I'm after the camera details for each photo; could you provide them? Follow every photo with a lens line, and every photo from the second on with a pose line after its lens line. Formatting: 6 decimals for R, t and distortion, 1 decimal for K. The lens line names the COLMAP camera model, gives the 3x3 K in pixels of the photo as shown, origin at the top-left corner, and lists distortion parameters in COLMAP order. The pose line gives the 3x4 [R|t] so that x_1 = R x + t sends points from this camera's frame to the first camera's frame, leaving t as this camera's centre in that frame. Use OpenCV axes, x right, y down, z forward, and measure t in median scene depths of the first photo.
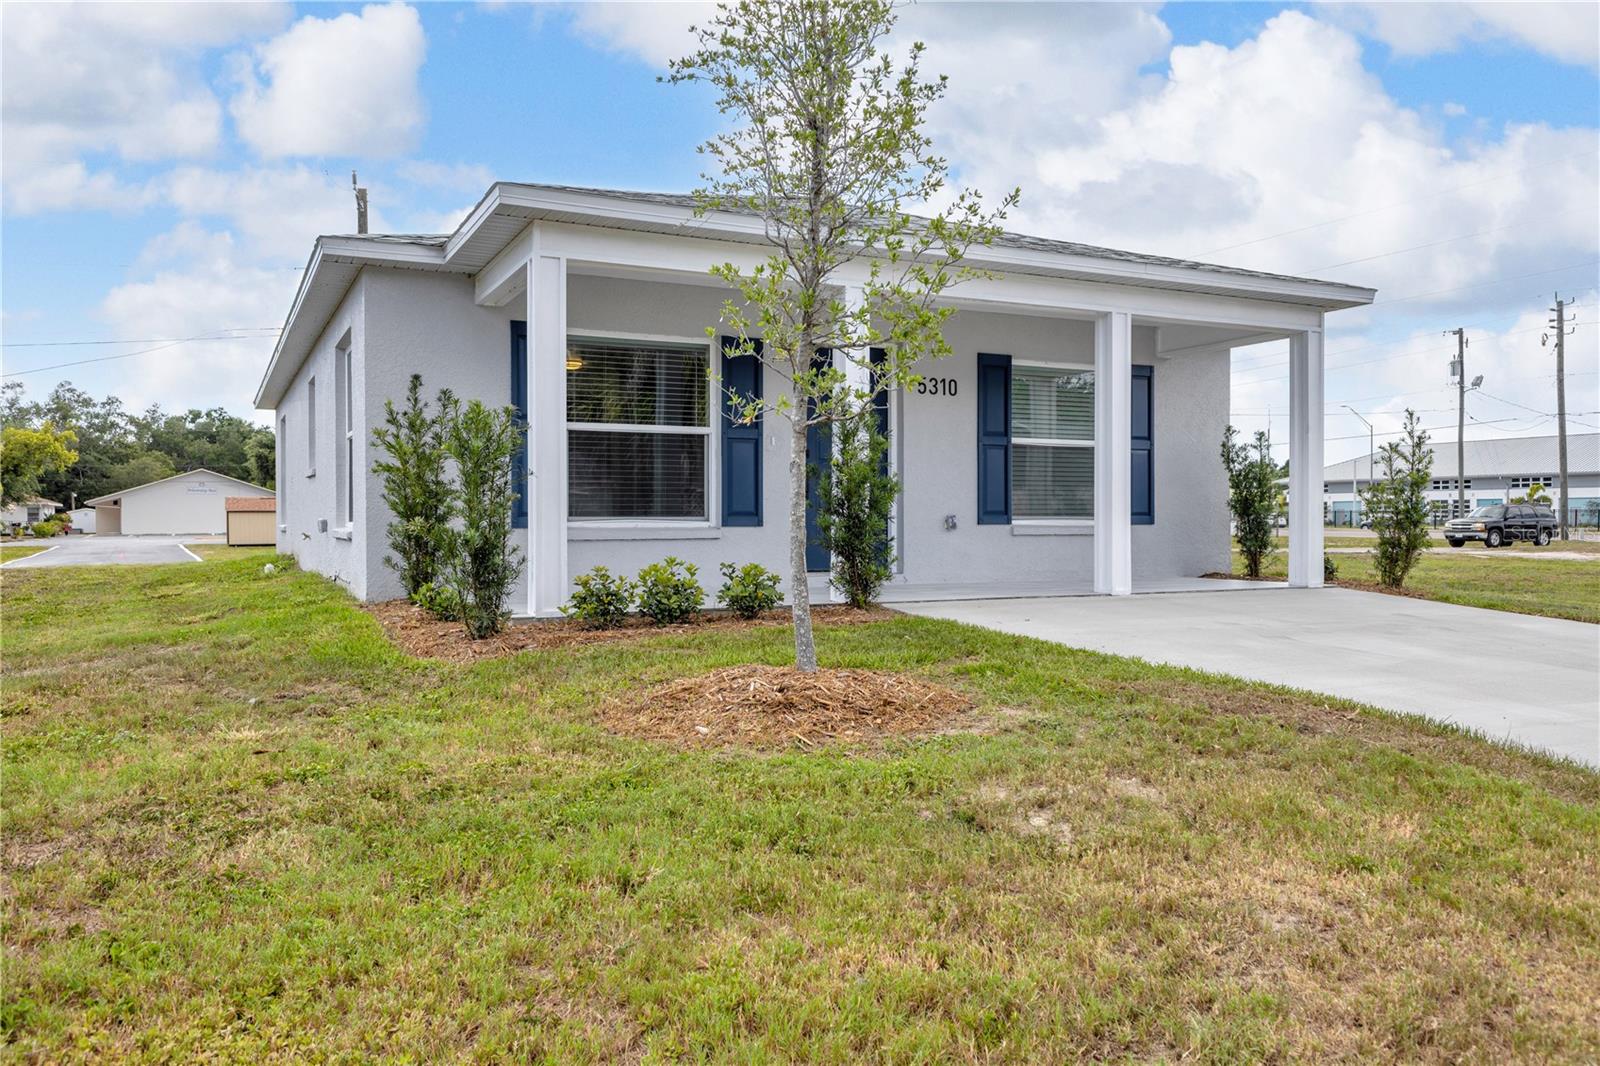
lens RADIAL K [[1218.8, 0, 800.0], [0, 1218.8, 533.0], [0, 0, 1]] dist [0.040171, -0.000025]
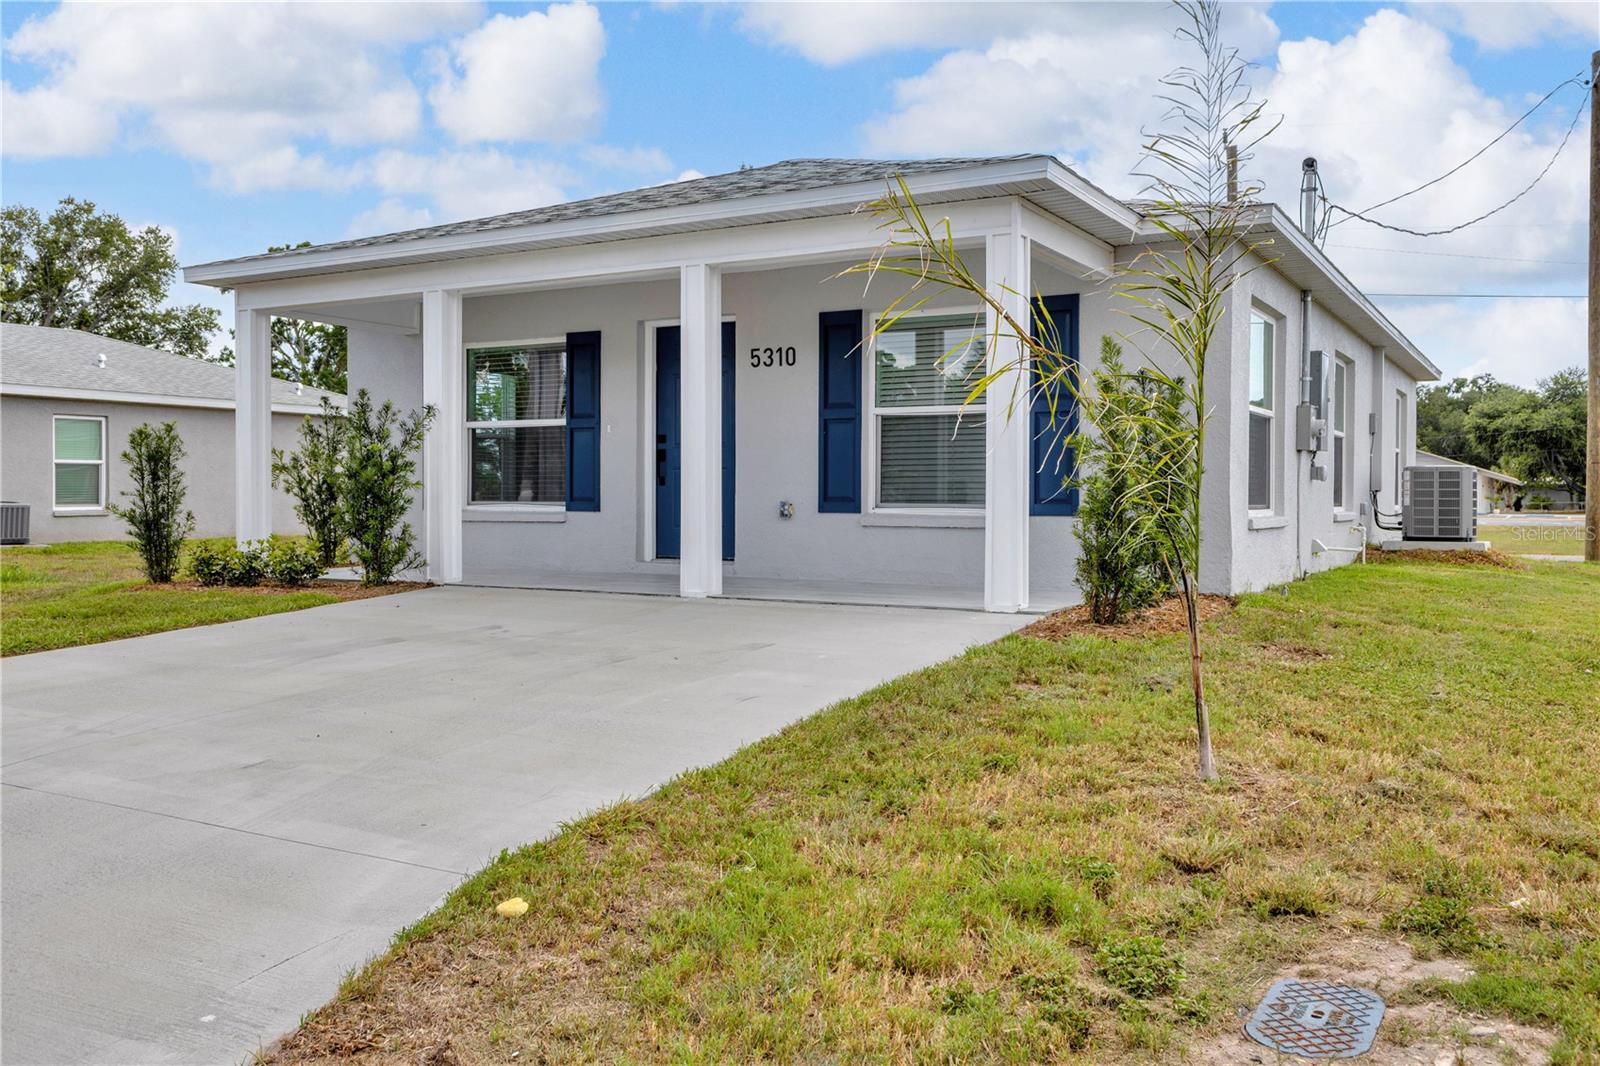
lens RADIAL K [[1367.9, 0, 755.8], [0, 1367.9, 502.1], [0, 0, 1]] dist [0.082481, -0.000261]
pose [[0.530013, 0.001456, -0.847988, 0.902486], [-0.016527, 0.999826, -0.008614, -0.004999], [0.847829, 0.018580, 0.529945, 0.435521]]
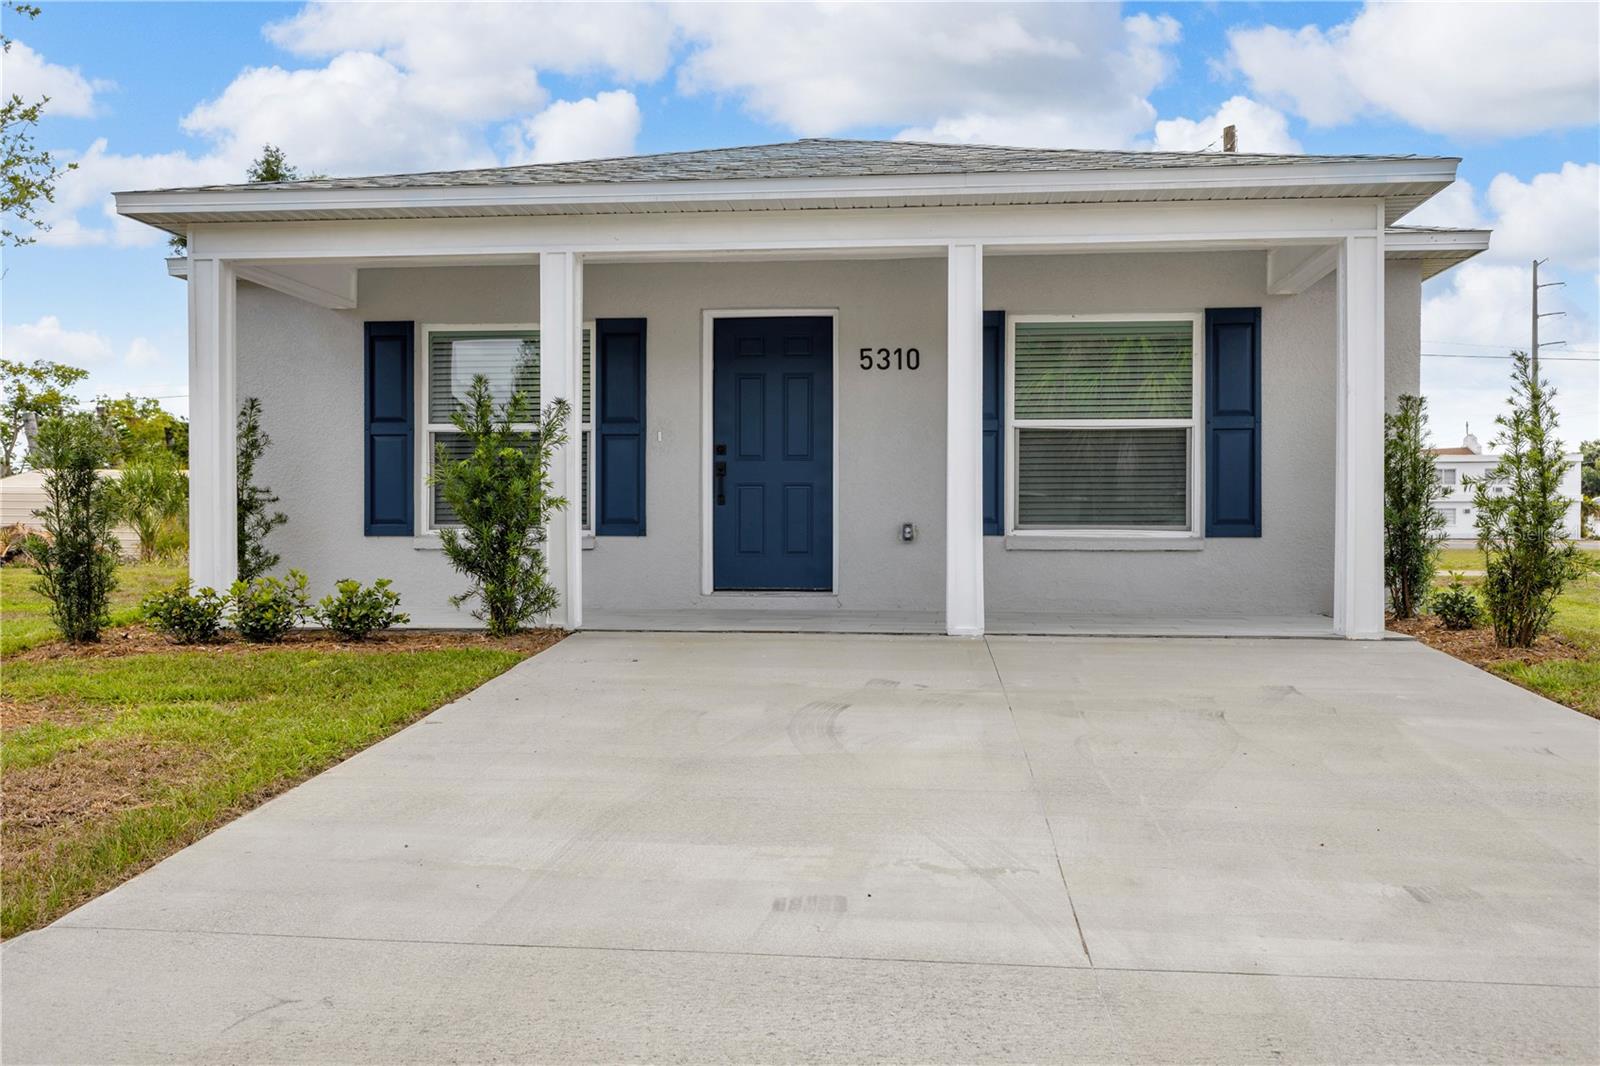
lens RADIAL K [[1329.6, 0, 800.0], [0, 1329.6, 533.0], [0, 0, 1]] dist [0.008321, 0.001224]
pose [[0.847698, 0.003241, -0.530469, 0.490195], [-0.007403, 0.999956, -0.005720, -0.002489], [0.530427, 0.008776, 0.847685, 0.230428]]
